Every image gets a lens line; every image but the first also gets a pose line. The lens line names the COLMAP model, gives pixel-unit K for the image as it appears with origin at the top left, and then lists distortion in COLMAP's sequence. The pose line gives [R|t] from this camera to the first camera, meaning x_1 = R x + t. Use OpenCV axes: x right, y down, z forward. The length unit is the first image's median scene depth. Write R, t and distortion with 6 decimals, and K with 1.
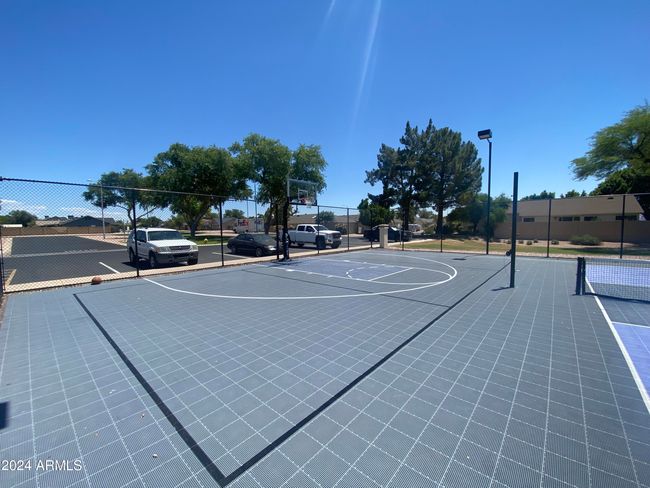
lens RADIAL K [[267.6, 0, 325.0], [0, 267.6, 244.0], [0, 0, 1]] dist [0.061822, -0.046031]
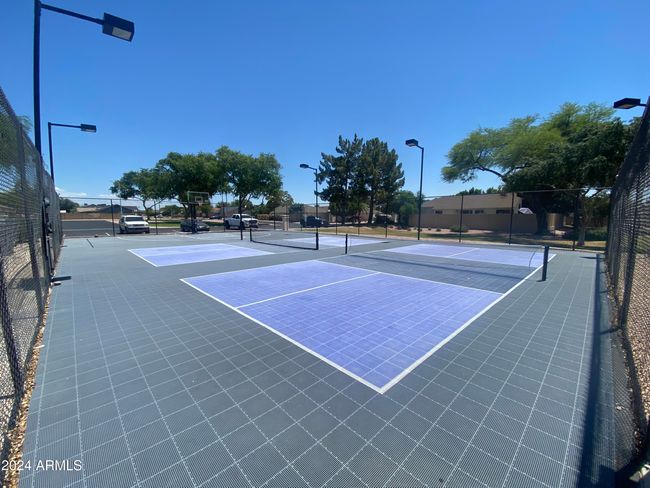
lens RADIAL K [[267.6, 0, 325.0], [0, 267.6, 244.0], [0, 0, 1]] dist [0.061822, -0.046031]
pose [[0.996097, 0.021481, -0.085607, 0.332437], [-0.017932, 0.998956, 0.042020, 0.014157], [0.086421, -0.040321, 0.995442, -0.293157]]
